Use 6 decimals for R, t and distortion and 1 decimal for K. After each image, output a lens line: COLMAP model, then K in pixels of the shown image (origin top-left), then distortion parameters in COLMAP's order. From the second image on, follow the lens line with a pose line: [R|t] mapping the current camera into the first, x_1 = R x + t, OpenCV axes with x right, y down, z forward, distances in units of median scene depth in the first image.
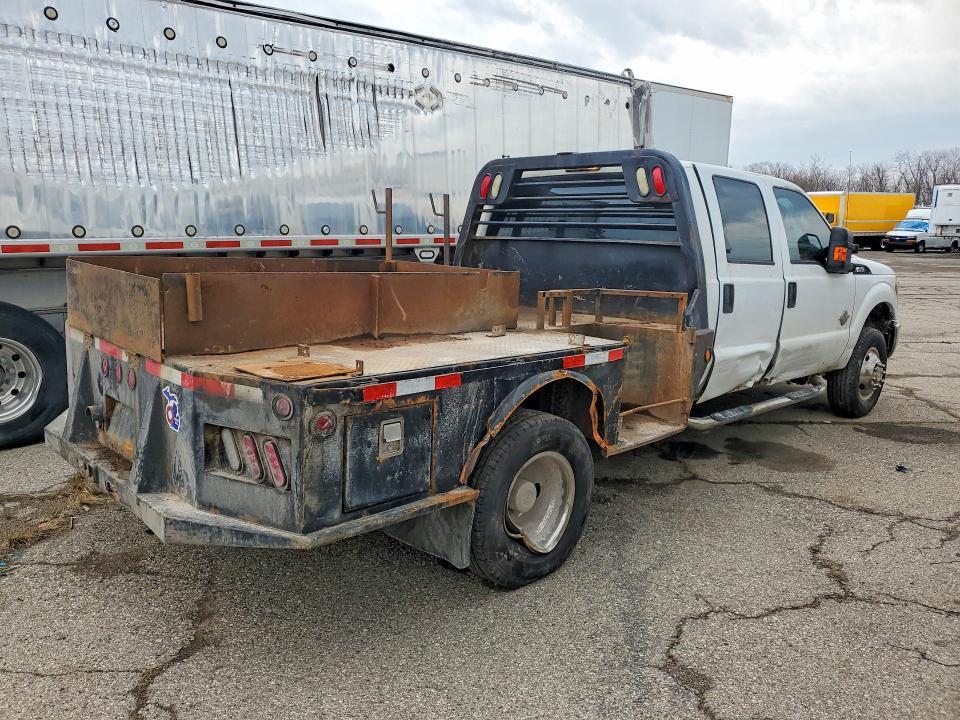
lens RADIAL K [[762.6, 0, 480.0], [0, 762.6, 360.0], [0, 0, 1]] dist [0.005234, -0.001396]
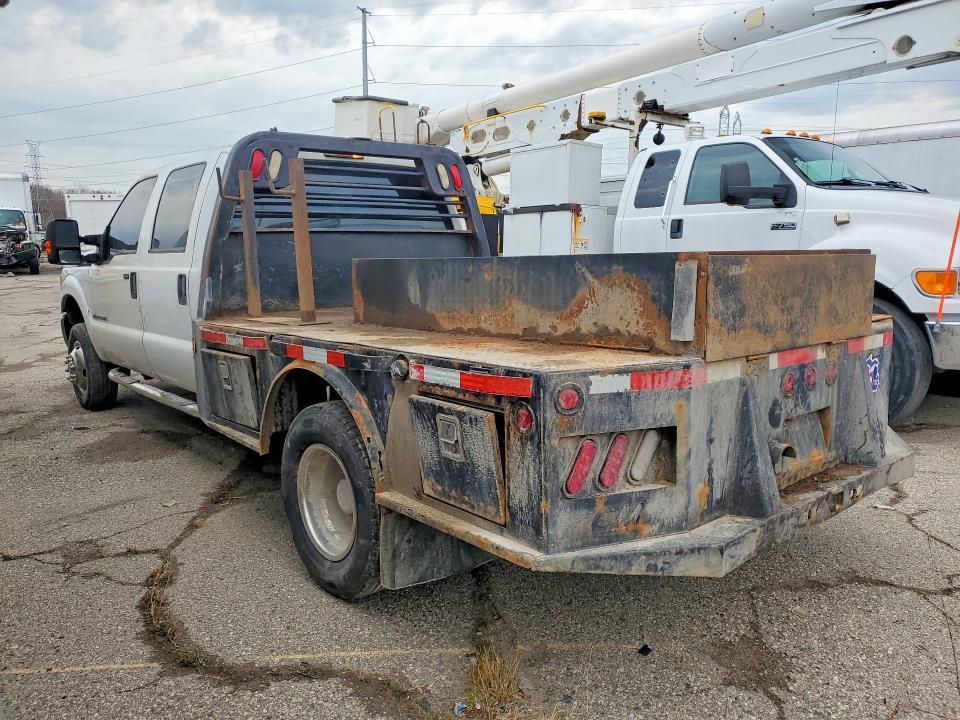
lens RADIAL K [[737.7, 0, 480.3], [0, 737.7, 349.4], [0, 0, 1]] dist [0.005705, 0.008664]
pose [[0.046250, -0.169675, 0.984414, -0.921906], [0.183047, 0.970222, 0.158629, -0.150349], [-0.982016, 0.172858, 0.075931, 0.923167]]
